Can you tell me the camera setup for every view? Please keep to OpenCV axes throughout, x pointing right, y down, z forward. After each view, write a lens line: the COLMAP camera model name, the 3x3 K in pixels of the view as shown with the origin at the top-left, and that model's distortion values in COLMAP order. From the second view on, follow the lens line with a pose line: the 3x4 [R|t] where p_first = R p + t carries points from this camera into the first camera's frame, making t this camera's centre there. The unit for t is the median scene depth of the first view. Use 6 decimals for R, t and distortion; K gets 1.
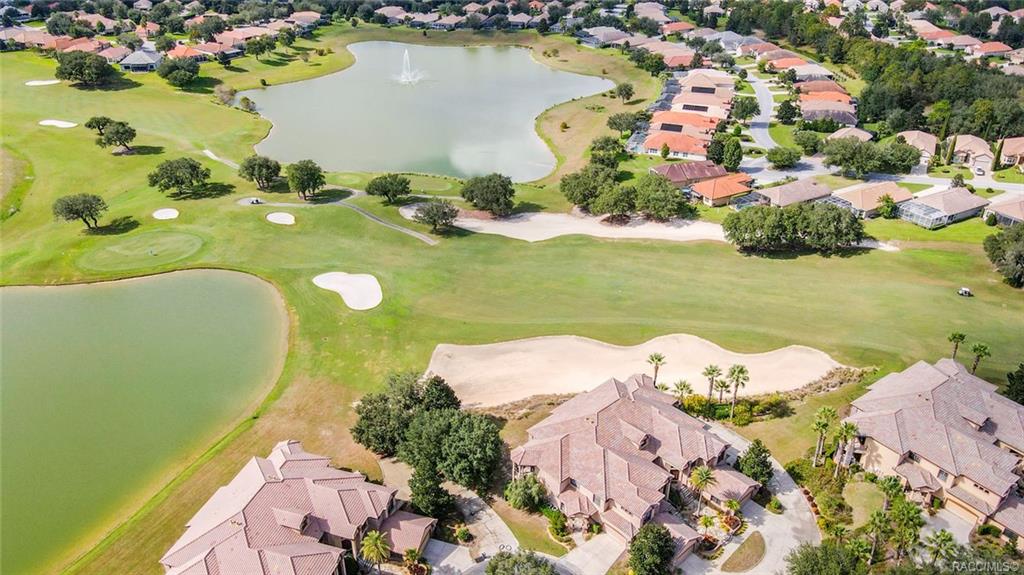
lens RADIAL K [[753.4, 0, 511.0], [0, 753.4, 286.5], [0, 0, 1]] dist [-0.005956, 0.018054]
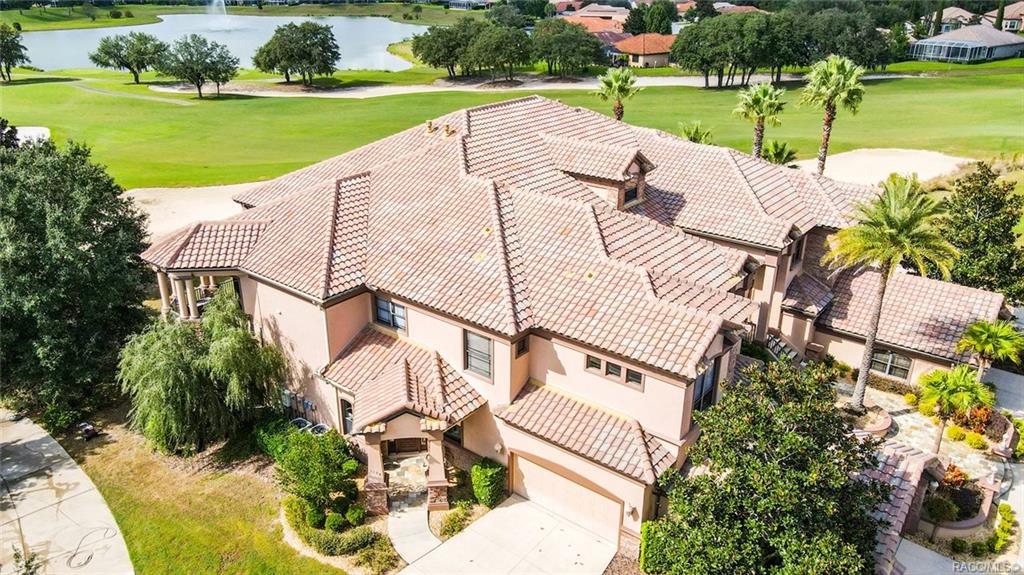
lens RADIAL K [[753.4, 0, 513.7], [0, 753.4, 288.4], [0, 0, 1]] dist [-0.005956, 0.018054]
pose [[0.987464, -0.050410, 0.149580, 0.089498], [0.065485, 0.993066, -0.097630, 0.282778], [-0.143622, 0.106201, 0.983918, 0.755019]]
